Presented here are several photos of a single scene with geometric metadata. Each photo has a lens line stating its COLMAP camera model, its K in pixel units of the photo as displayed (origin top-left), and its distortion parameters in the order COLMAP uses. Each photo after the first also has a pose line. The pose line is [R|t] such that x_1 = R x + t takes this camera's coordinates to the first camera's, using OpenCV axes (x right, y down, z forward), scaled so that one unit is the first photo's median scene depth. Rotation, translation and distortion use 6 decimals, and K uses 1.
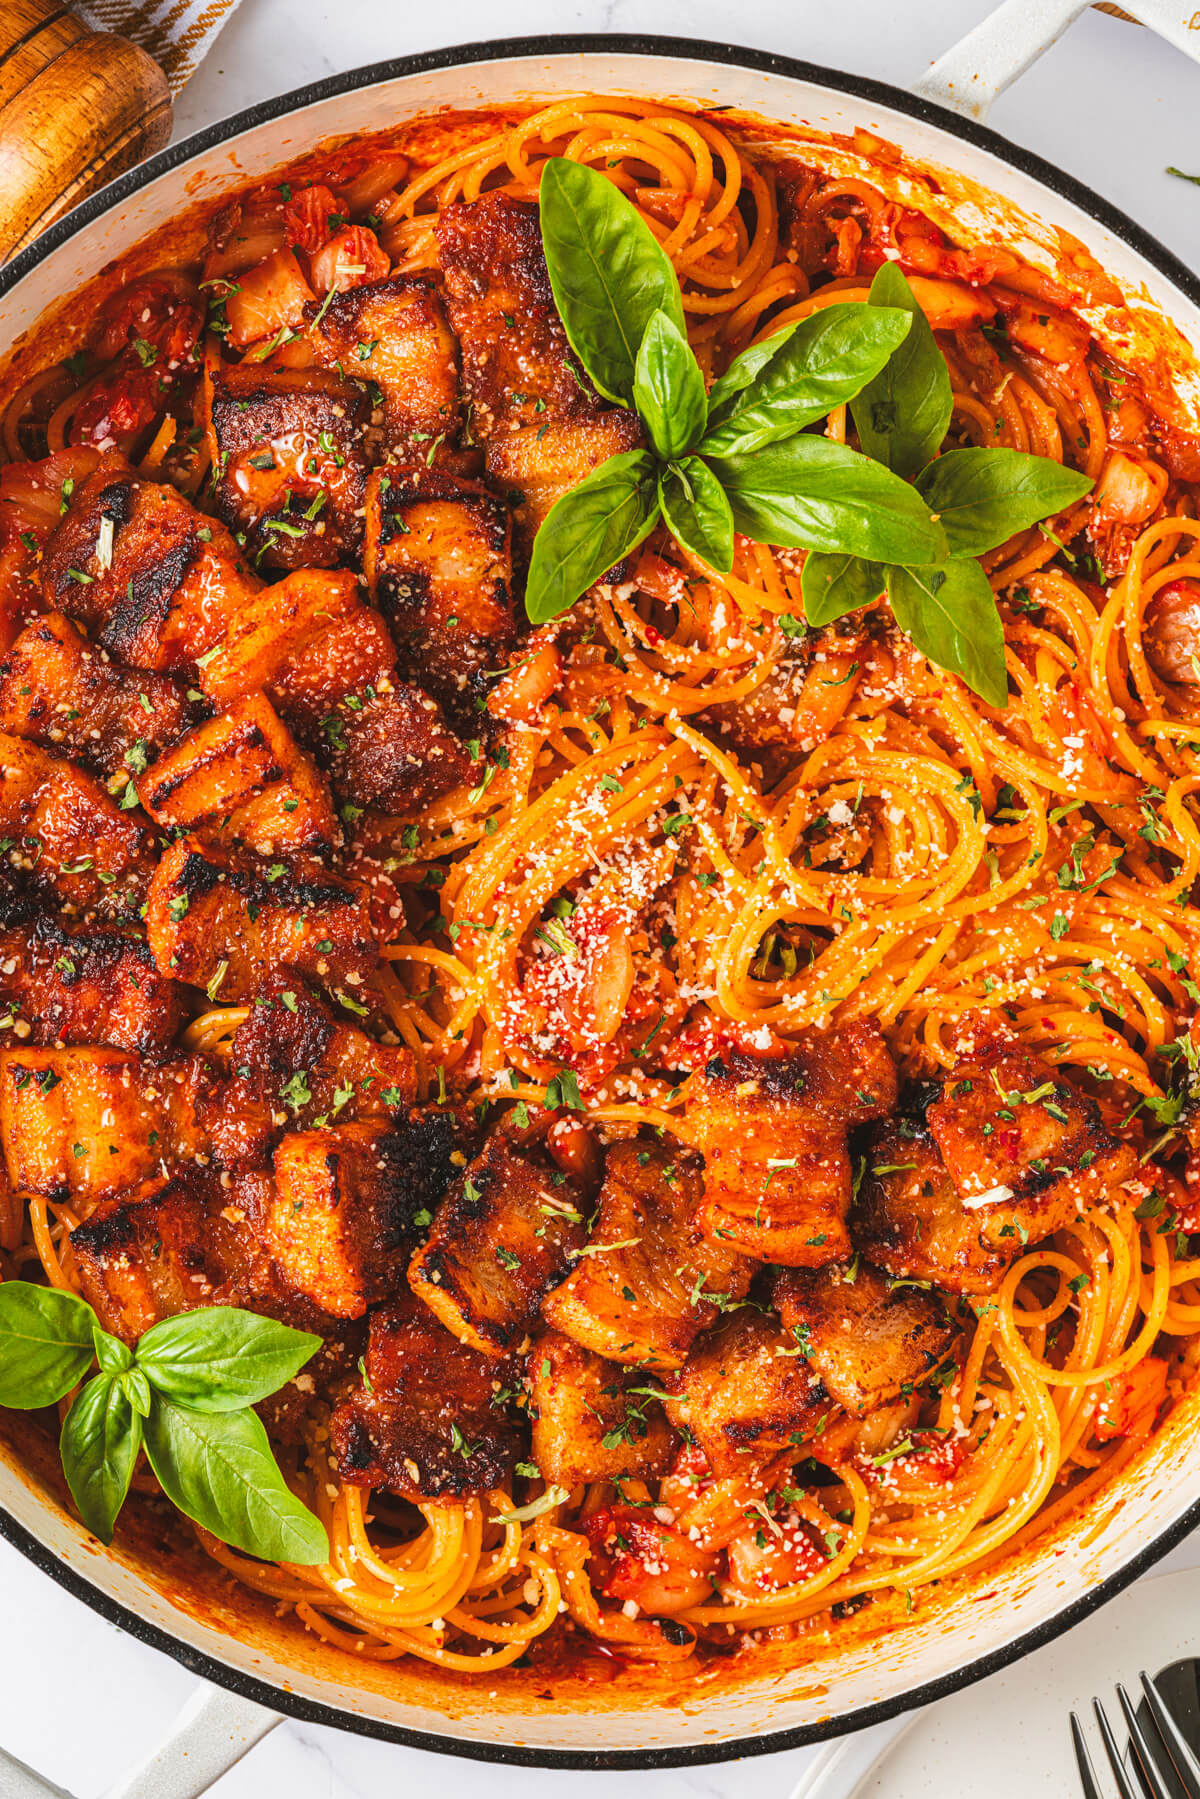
lens RADIAL K [[5166.4, 0, 608.8], [0, 5166.4, 957.6], [0, 0, 1]] dist [-0.196313, 0.000000]
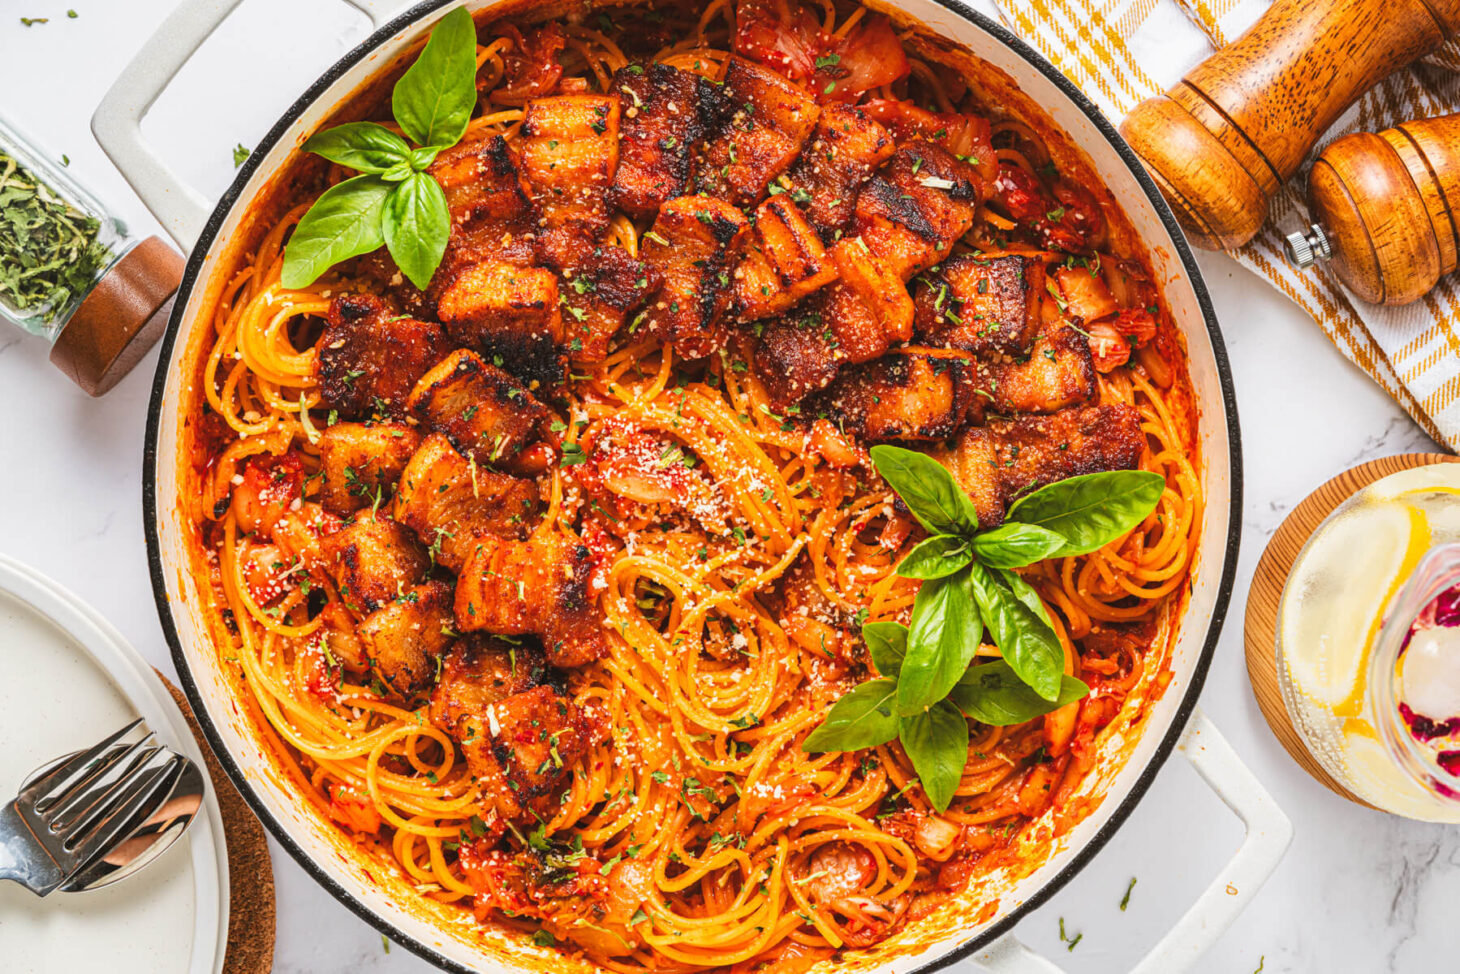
lens RADIAL K [[4192.9, 0, 727.6], [0, 4192.9, 479.4], [0, 0, 1]] dist [-0.196313, 0.000000]
pose [[-0.053343, 0.998446, -0.016123, 0.016781], [-0.997352, -0.054070, -0.048627, 0.040624], [-0.049424, 0.013486, 0.998687, -0.273061]]
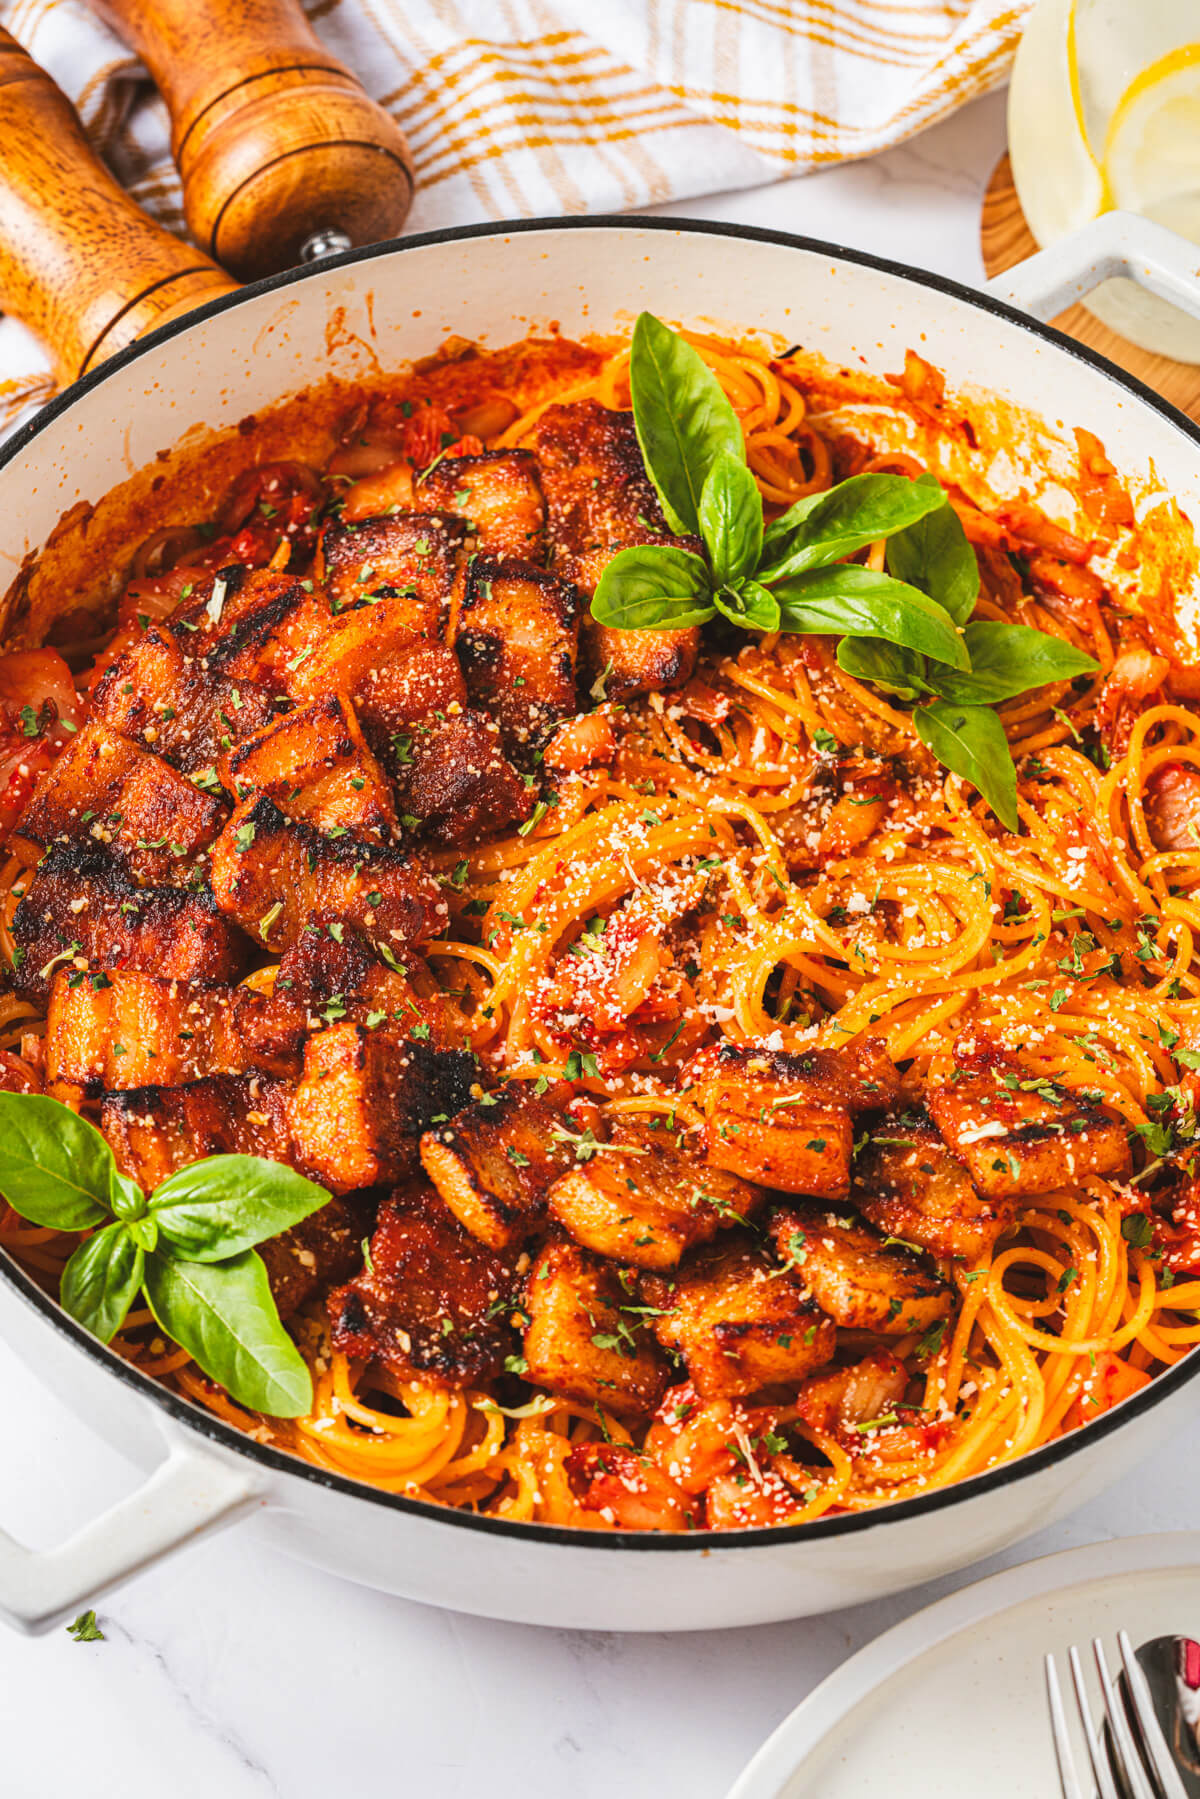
lens RADIAL K [[5166.4, 0, 596.5], [0, 5166.4, 900.0], [0, 0, 1]] dist [-0.196313, 0.000000]
pose [[0.996288, 0.081064, -0.028974, 0.021747], [-0.082840, 0.811233, -0.578825, 0.607558], [-0.023417, 0.579077, 0.814937, 0.124567]]
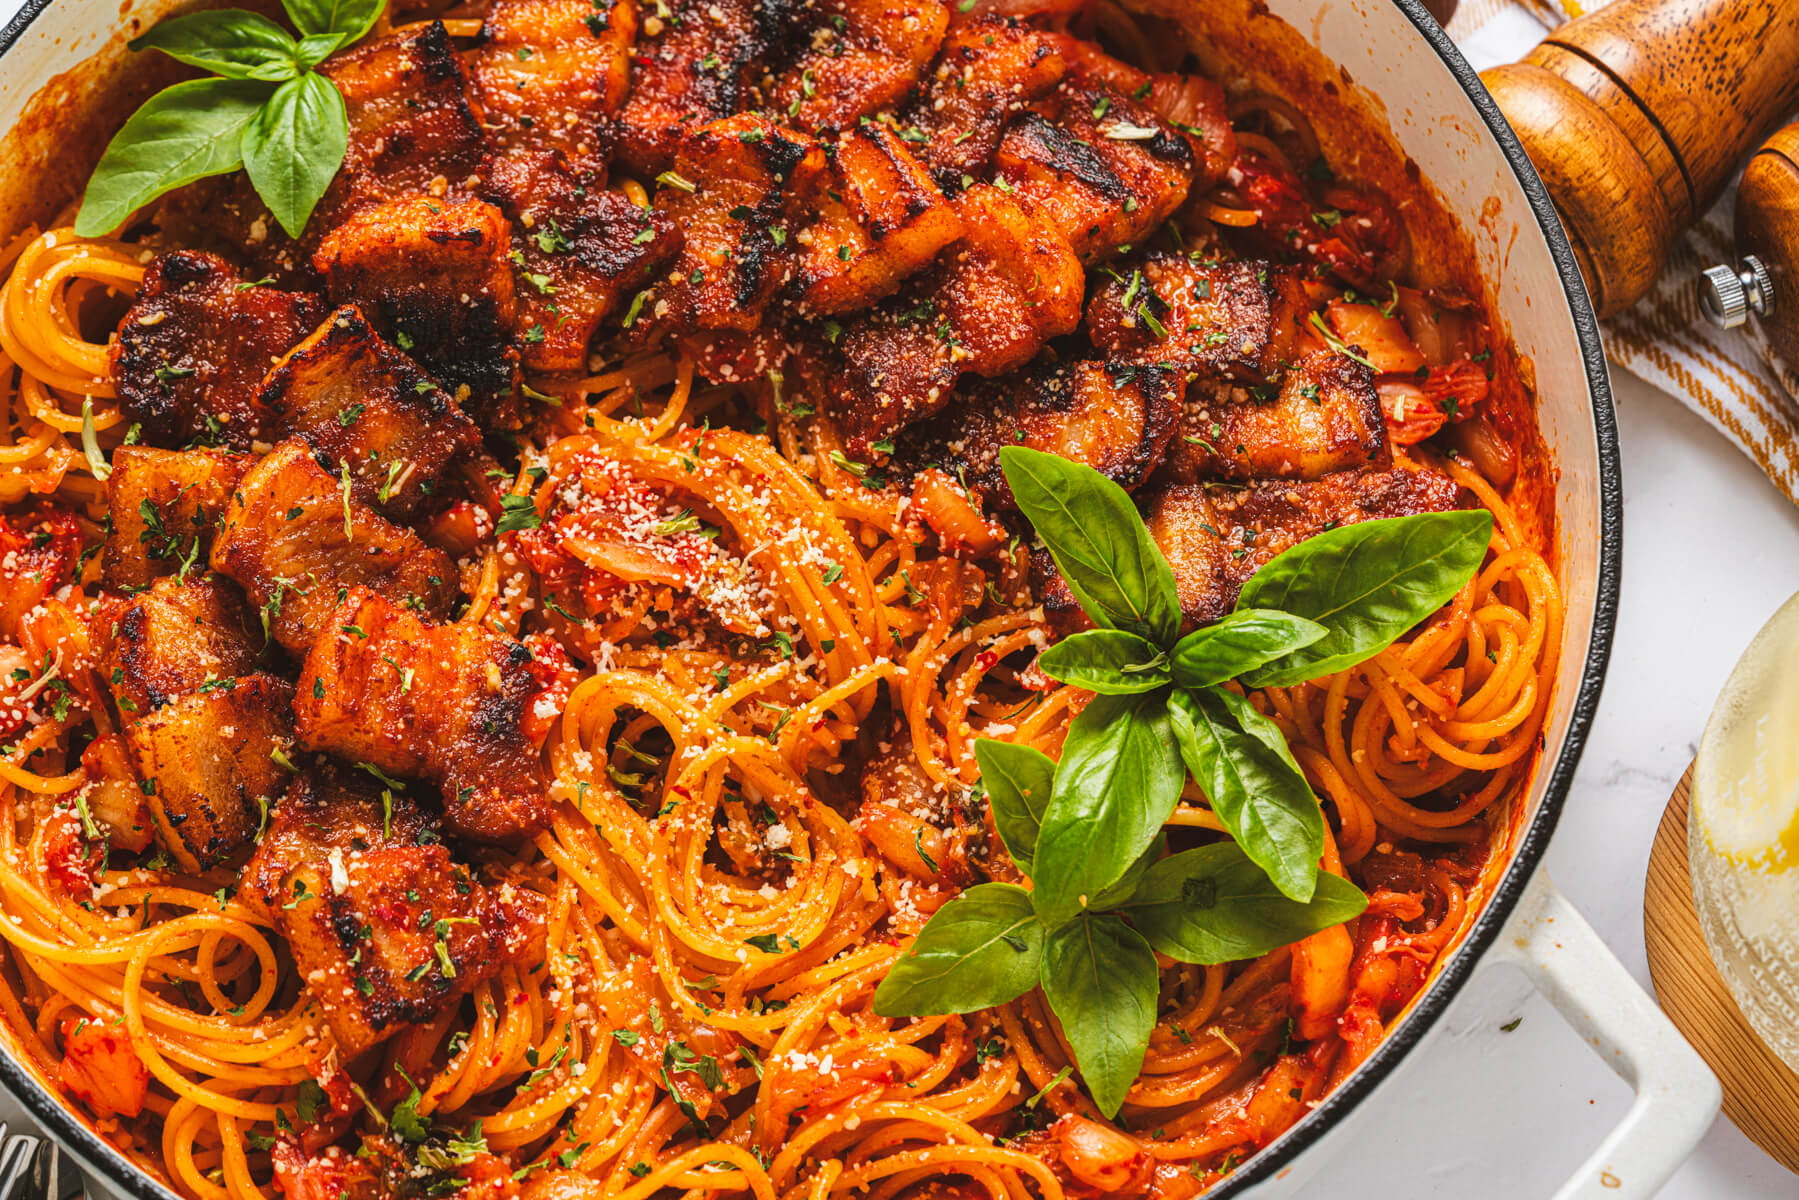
lens RADIAL K [[5166.4, 0, 890.8], [0, 5166.4, 601.4], [0, 0, 1]] dist [-0.196313, 0.000000]
pose [[-0.104653, 0.896943, -0.429581, 0.408052], [-0.994507, -0.095257, 0.043387, -0.085315], [-0.002005, 0.431762, 0.901985, 0.149323]]
